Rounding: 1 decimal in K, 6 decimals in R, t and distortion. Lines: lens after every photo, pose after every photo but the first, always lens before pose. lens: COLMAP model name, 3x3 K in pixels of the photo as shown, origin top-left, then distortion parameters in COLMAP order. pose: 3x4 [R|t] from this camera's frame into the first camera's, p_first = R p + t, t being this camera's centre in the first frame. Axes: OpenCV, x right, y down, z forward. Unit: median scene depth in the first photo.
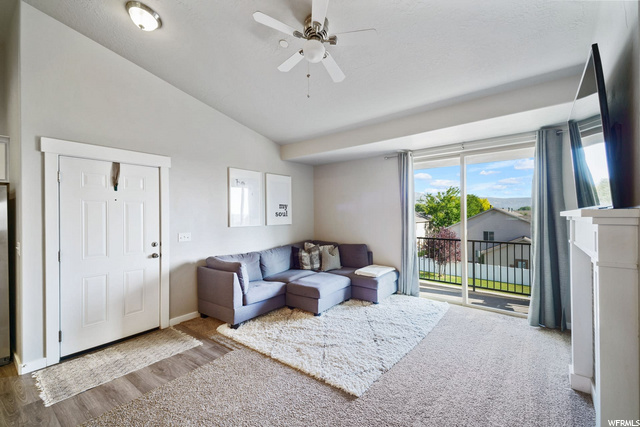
lens RADIAL K [[268.0, 0, 320.0], [0, 268.0, 213.5], [0, 0, 1]] dist [0.066388, -0.000146]
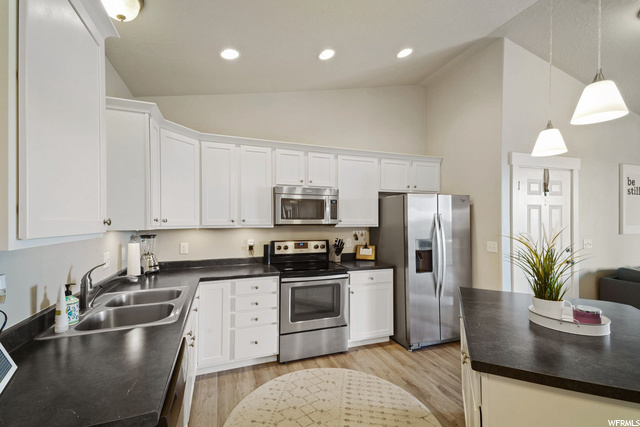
lens RADIAL K [[268.5, 0, 320.2], [0, 268.5, 219.9], [0, 0, 1]] dist [0.035911, -0.000204]
pose [[0.847831, 0.005509, -0.530238, -0.690376], [-0.001361, 0.999965, 0.008213, -0.000223], [0.530264, -0.006241, 0.847809, -0.242725]]
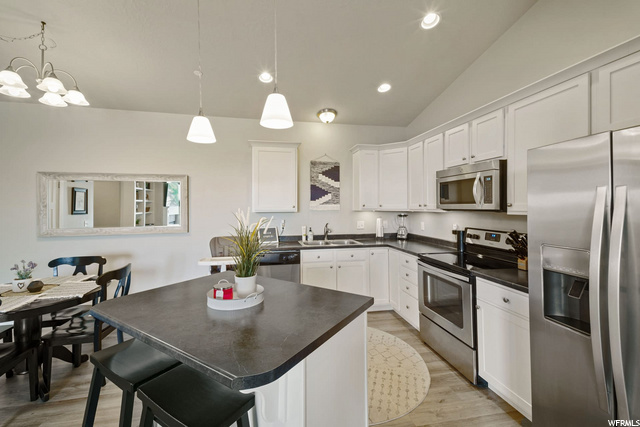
lens RADIAL K [[264.2, 0, 316.7], [0, 264.2, 208.2], [0, 0, 1]] dist [0.027169, -0.000054]
pose [[-0.643082, 0.015564, -0.765639, -0.415198], [0.015408, 0.999854, 0.007383, 0.004640], [0.765642, -0.007049, -0.643228, 0.518408]]
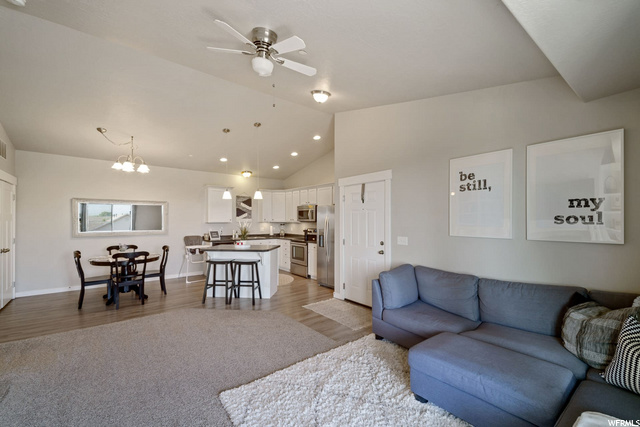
lens RADIAL K [[266.2, 0, 309.6], [0, 266.2, 216.1], [0, 0, 1]] dist [0.031170, -0.000088]
pose [[-0.242822, -0.005310, -0.970056, 0.540954], [0.006825, 0.999951, -0.007182, -0.003241], [0.970047, -0.008365, -0.242774, 0.820282]]
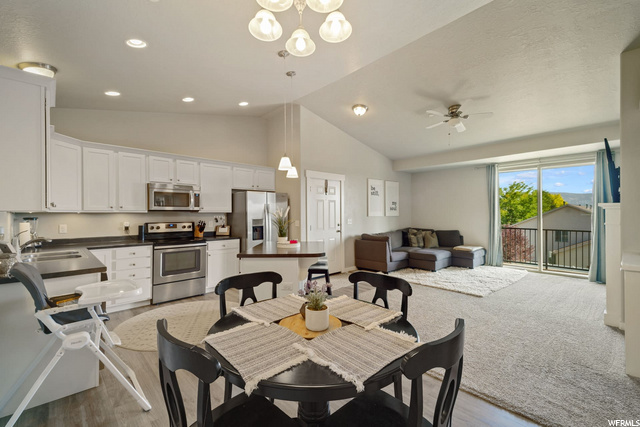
lens RADIAL K [[273.0, 0, 318.0], [0, 273.0, 212.9], [0, 0, 1]] dist [0.050405, -0.000236]
pose [[0.987113, 0.005212, -0.159942, -0.378179], [-0.003850, 0.999954, 0.008826, 0.016970], [0.159980, -0.008096, 0.987087, -0.629415]]
